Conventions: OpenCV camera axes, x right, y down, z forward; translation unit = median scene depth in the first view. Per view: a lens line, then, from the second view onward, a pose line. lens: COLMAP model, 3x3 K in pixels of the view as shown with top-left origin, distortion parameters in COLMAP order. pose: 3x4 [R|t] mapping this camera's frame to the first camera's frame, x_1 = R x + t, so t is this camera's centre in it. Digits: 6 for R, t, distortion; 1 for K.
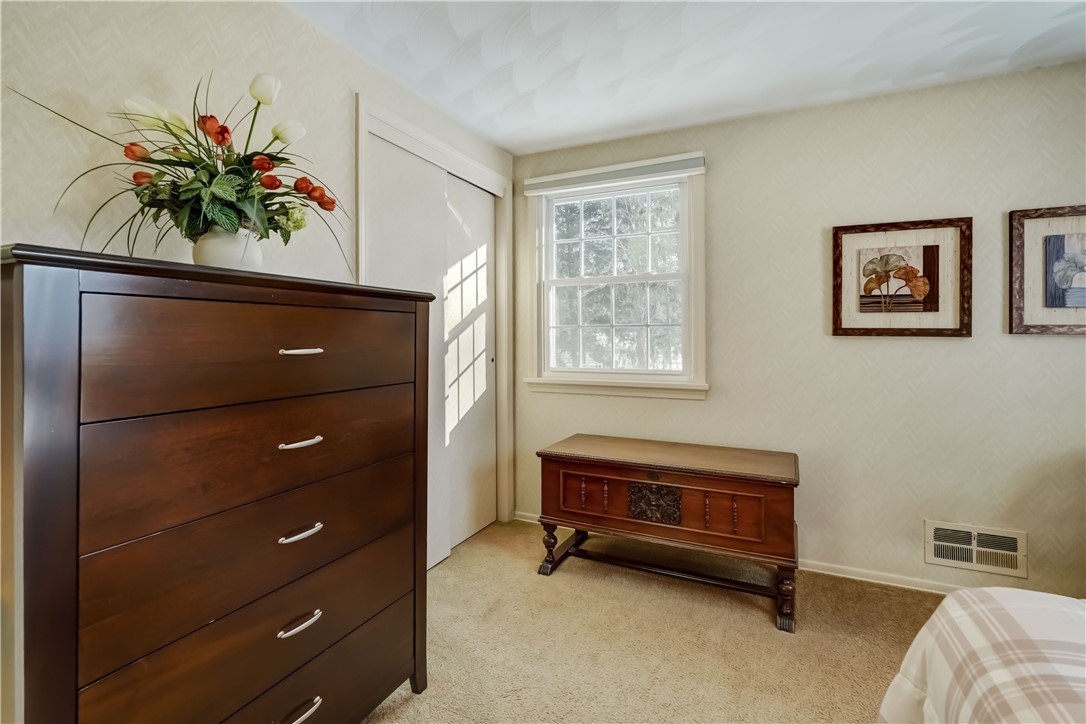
lens RADIAL K [[489.6, 0, 548.8], [0, 489.6, 330.7], [0, 0, 1]] dist [-0.005172, 0.000029]
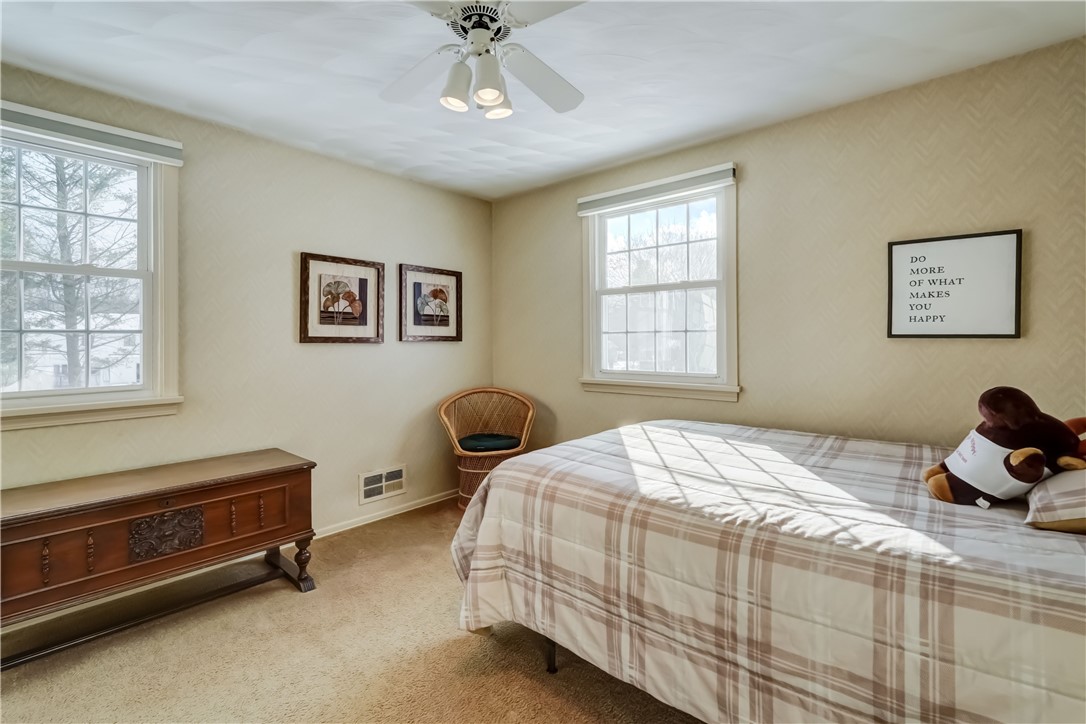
lens RADIAL K [[489.6, 0, 548.8], [0, 489.6, 330.7], [0, 0, 1]] dist [-0.005172, 0.000029]
pose [[0.279402, 0.017840, 0.960009, -0.424594], [-0.002637, 0.999838, -0.017813, 0.000179], [-0.960171, 0.002446, 0.279404, 0.087826]]
